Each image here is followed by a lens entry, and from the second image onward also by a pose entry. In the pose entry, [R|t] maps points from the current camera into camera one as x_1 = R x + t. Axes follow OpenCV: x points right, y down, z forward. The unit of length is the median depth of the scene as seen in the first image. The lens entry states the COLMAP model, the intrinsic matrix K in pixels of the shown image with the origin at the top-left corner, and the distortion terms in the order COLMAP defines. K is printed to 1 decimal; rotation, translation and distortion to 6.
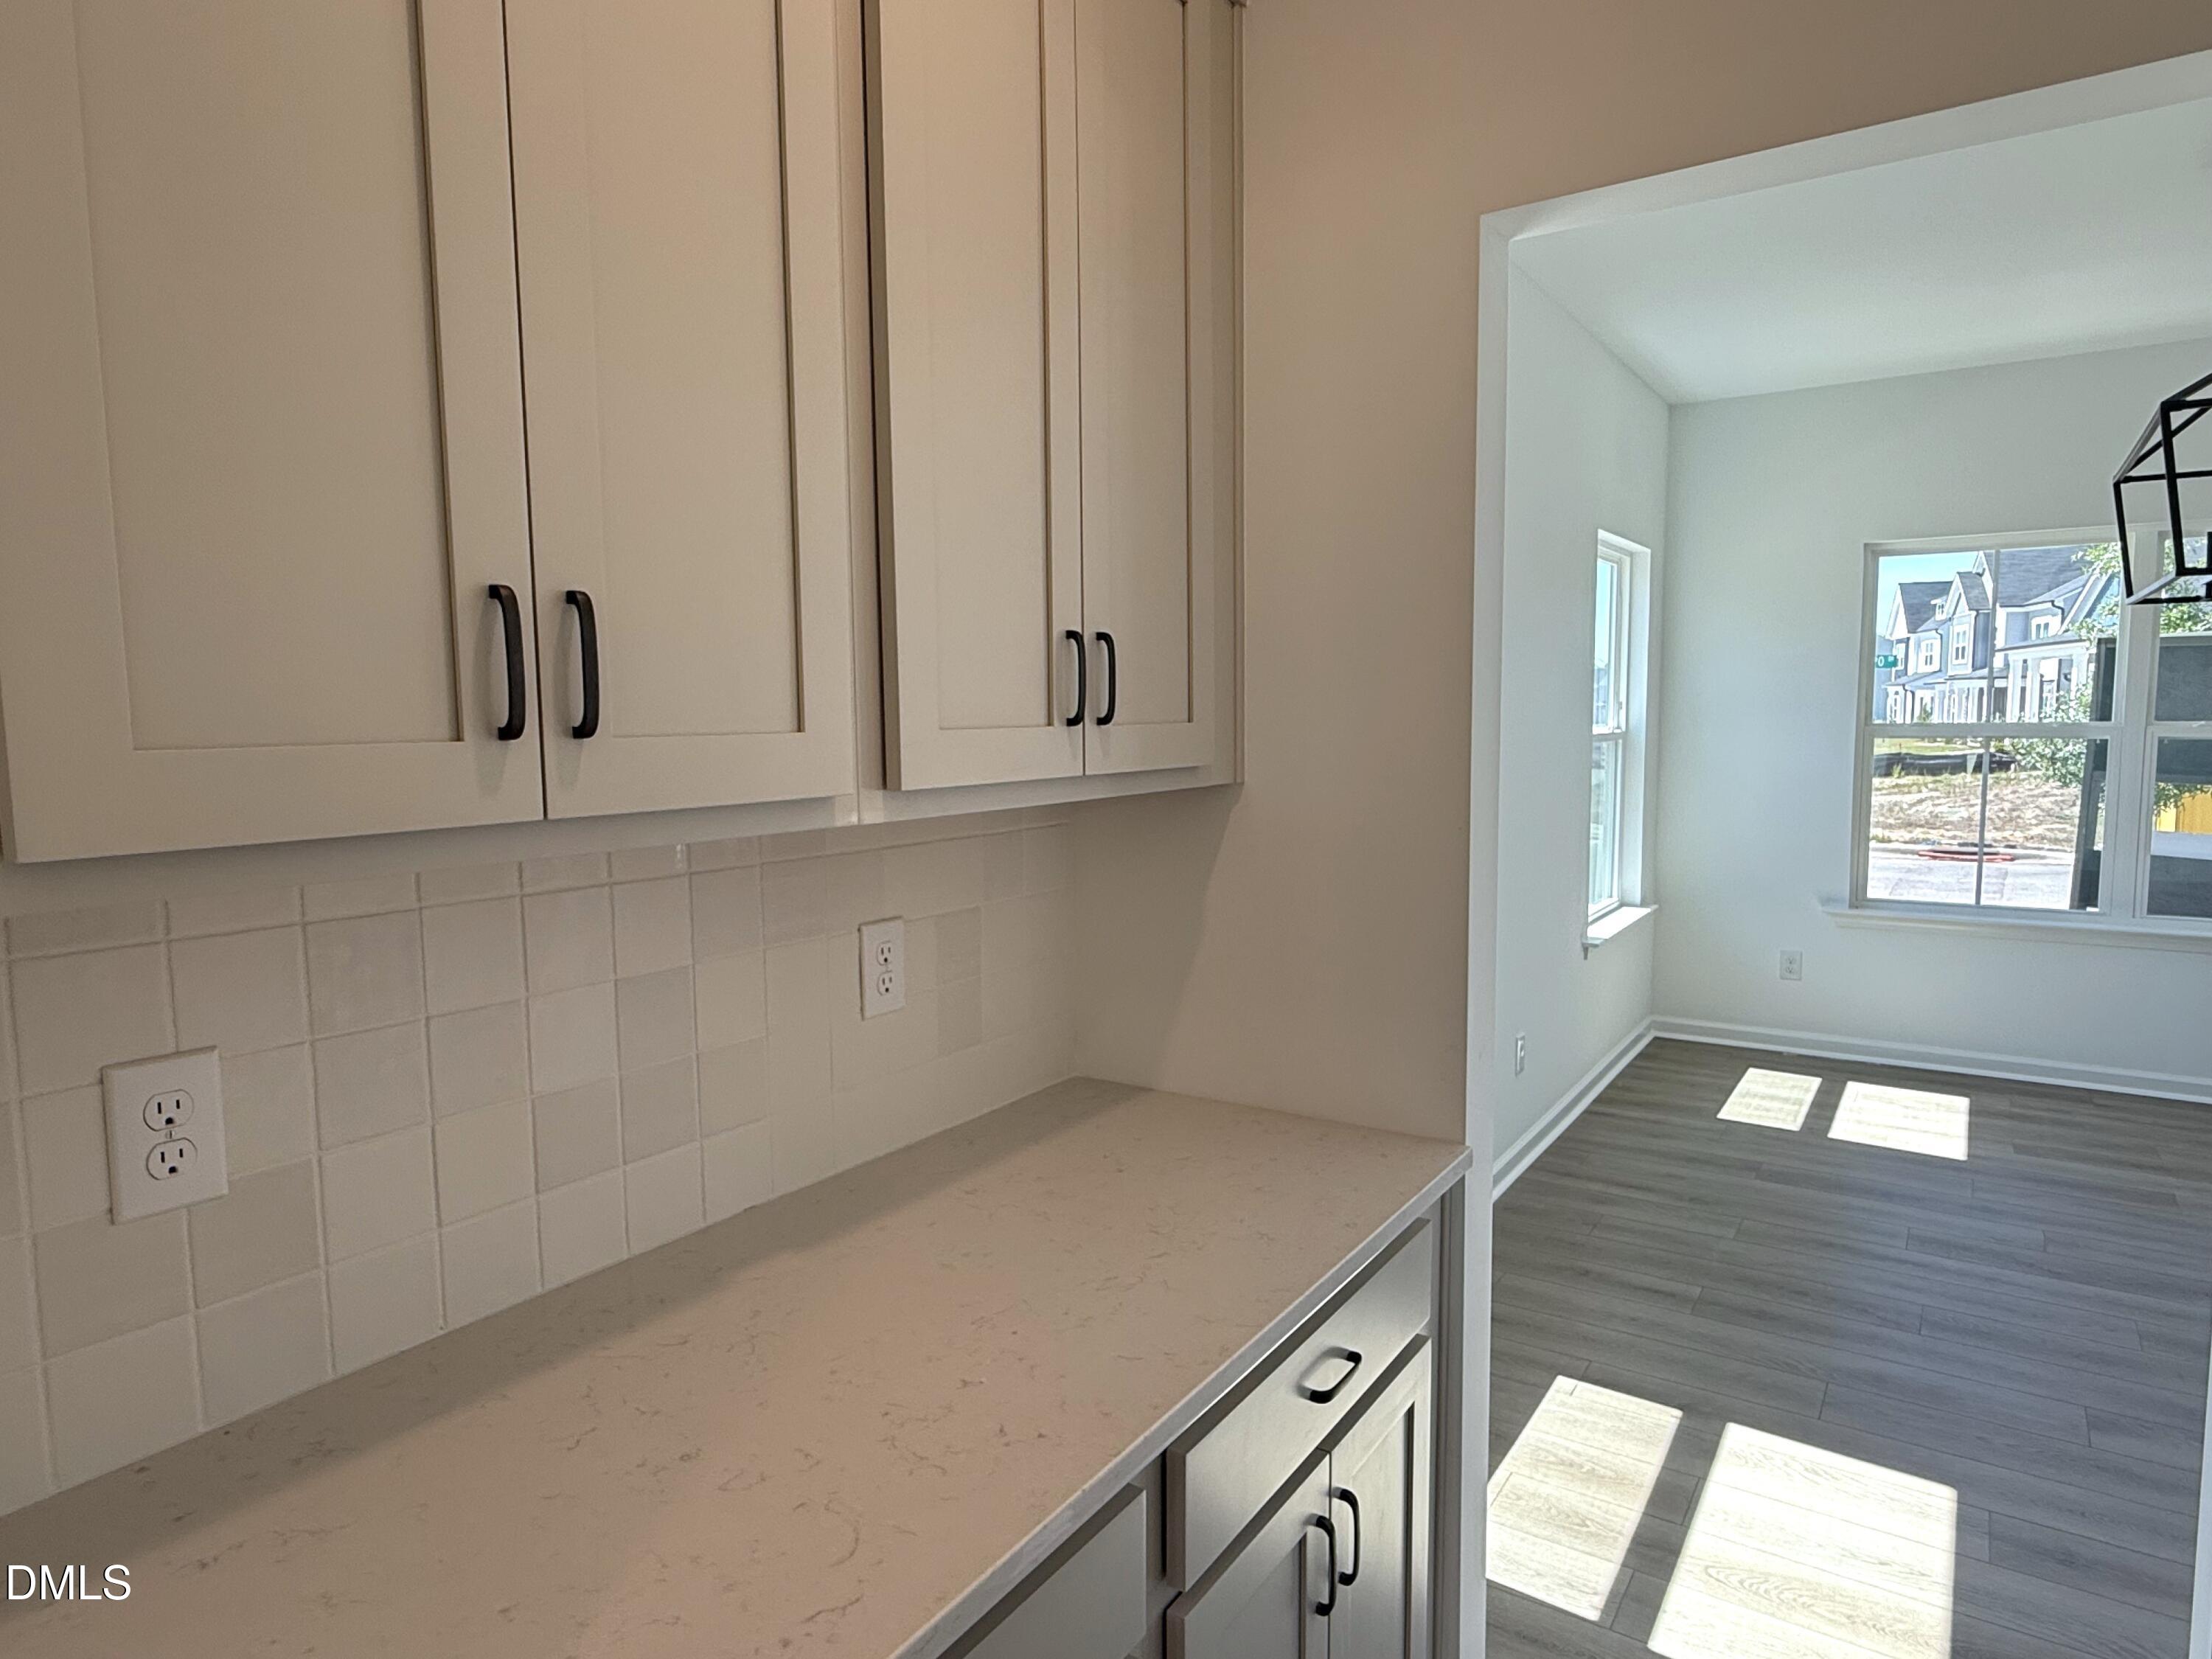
lens RADIAL K [[1277.2, 0, 1110.3], [0, 1277.2, 818.5], [0, 0, 1]] dist [-0.003154, -0.001289]
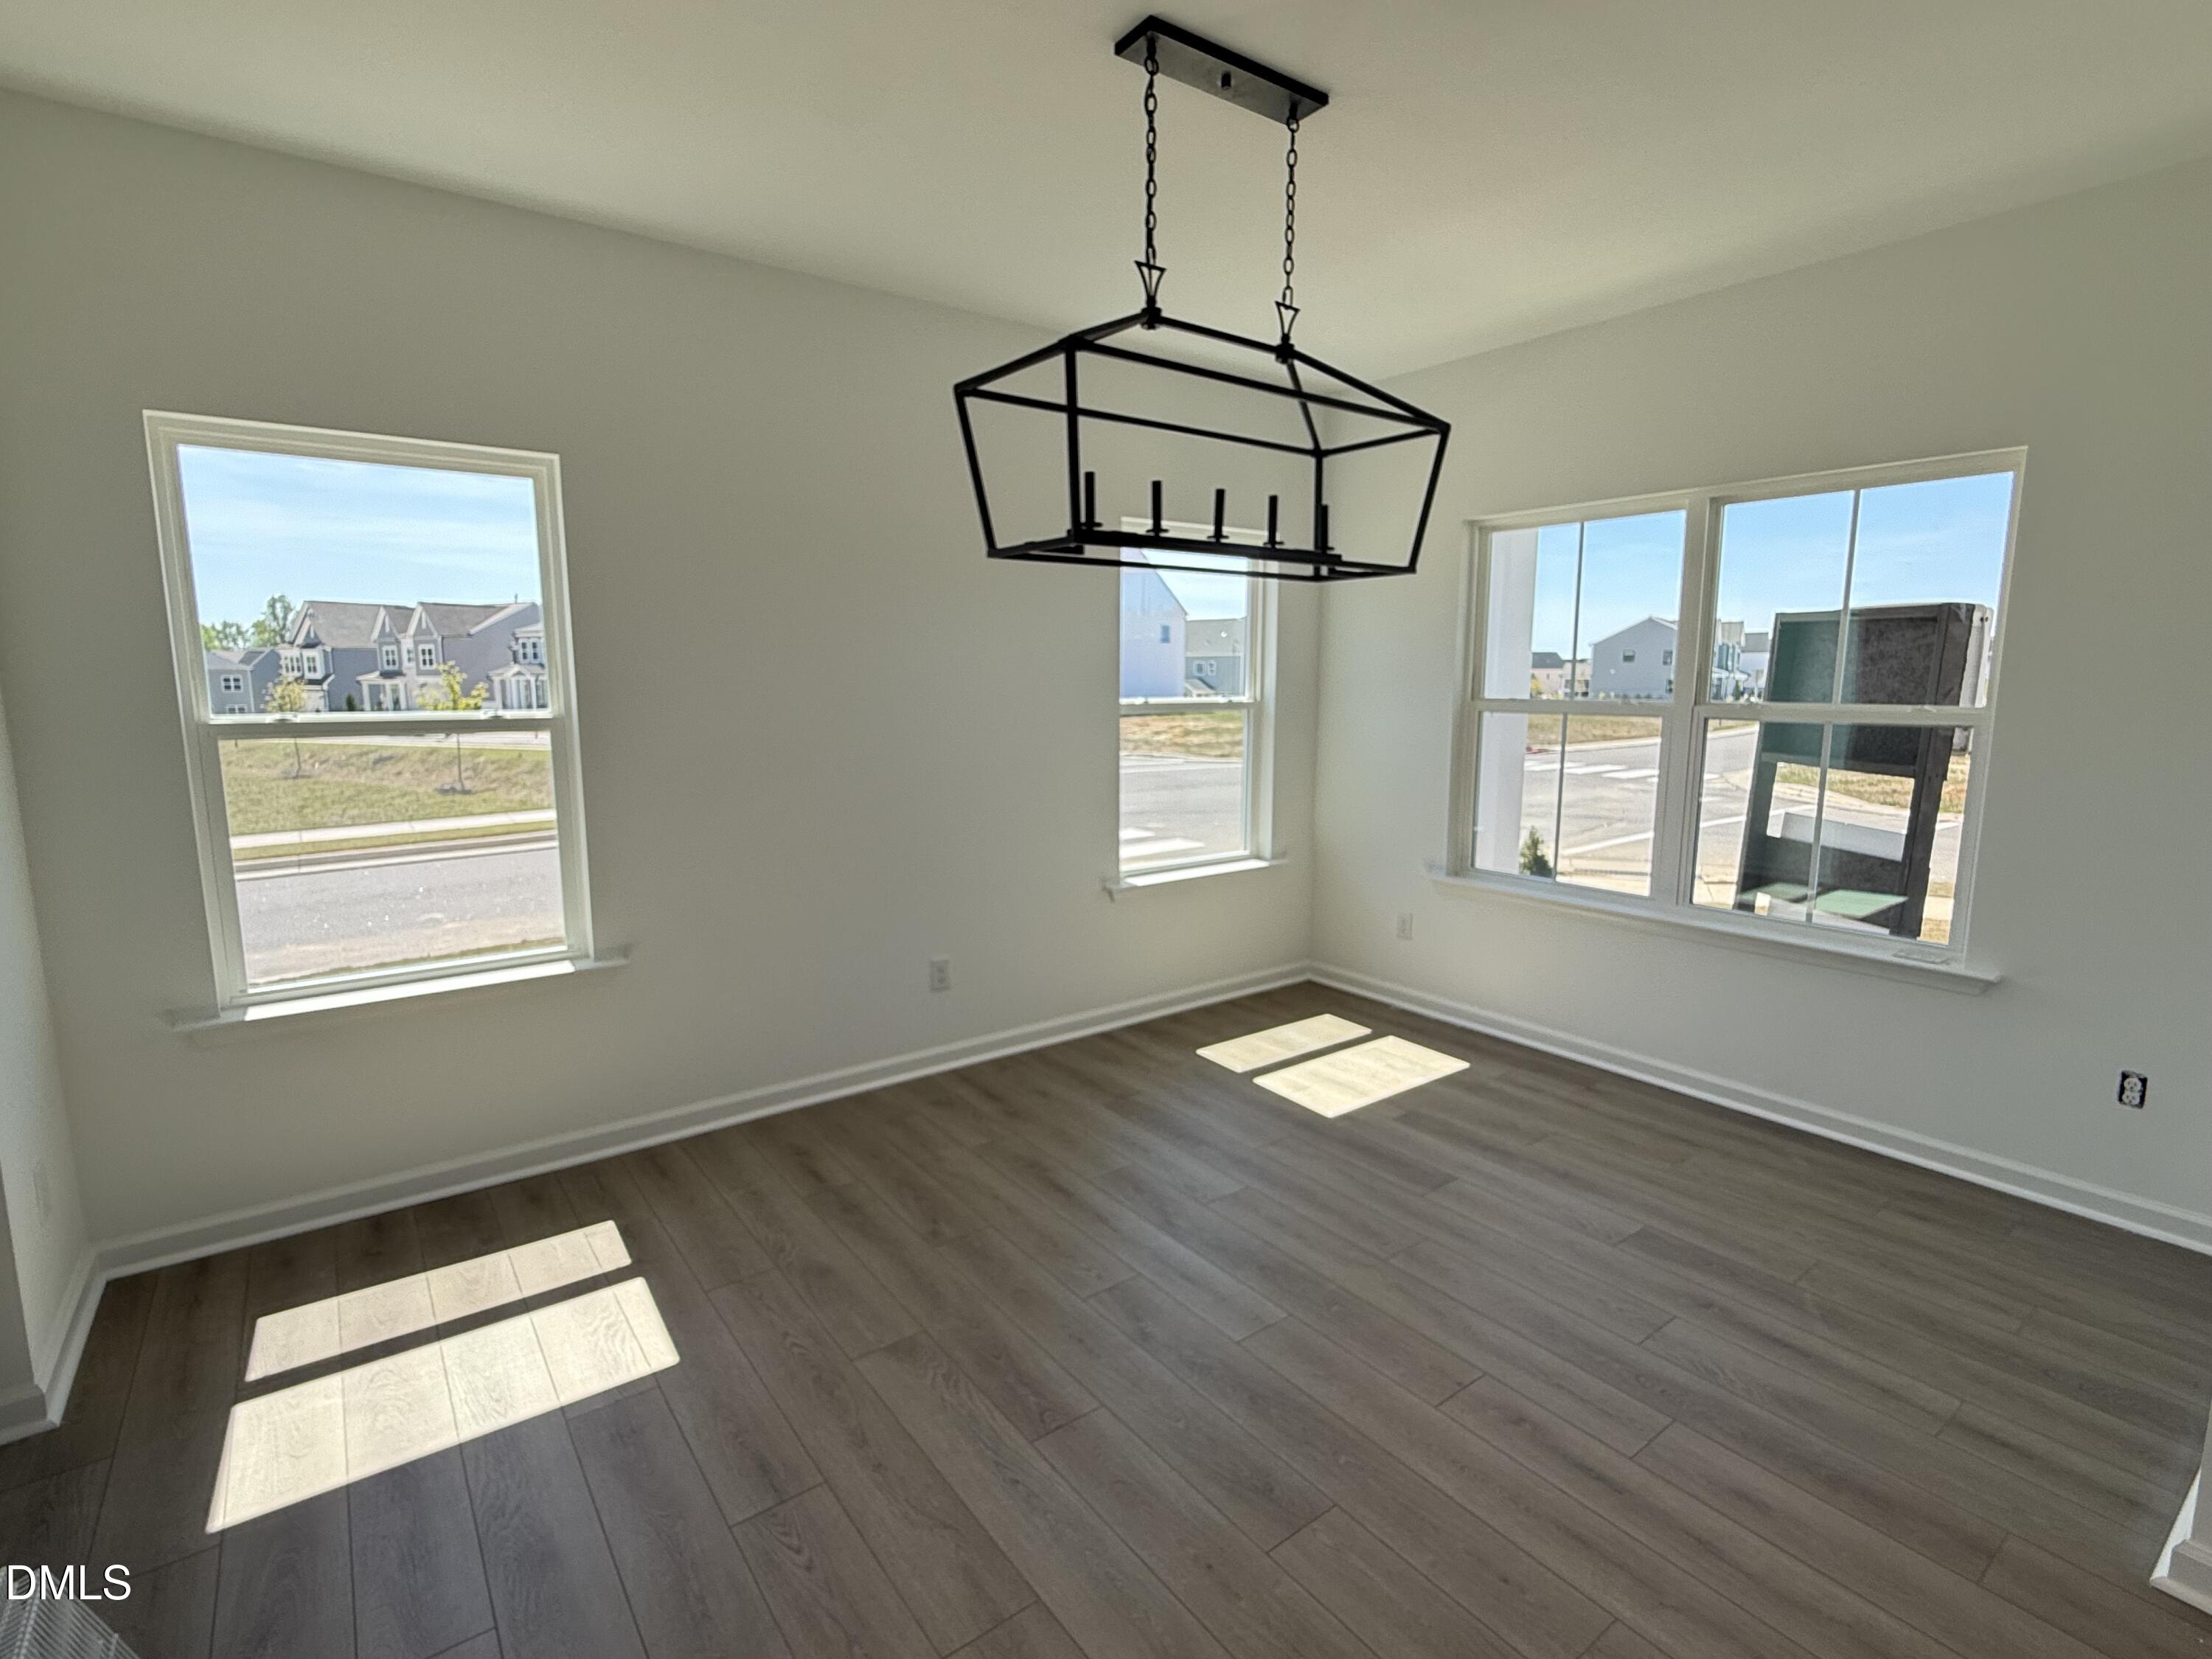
lens RADIAL K [[1037.7, 0, 1108.7], [0, 1037.7, 810.0], [0, 0, 1]] dist [-0.002093, 0.000153]
pose [[0.948885, 0.051523, -0.311389, 0.742202], [-0.037460, 0.997997, 0.050980, -0.021382], [0.313392, -0.036710, 0.948914, 0.140767]]
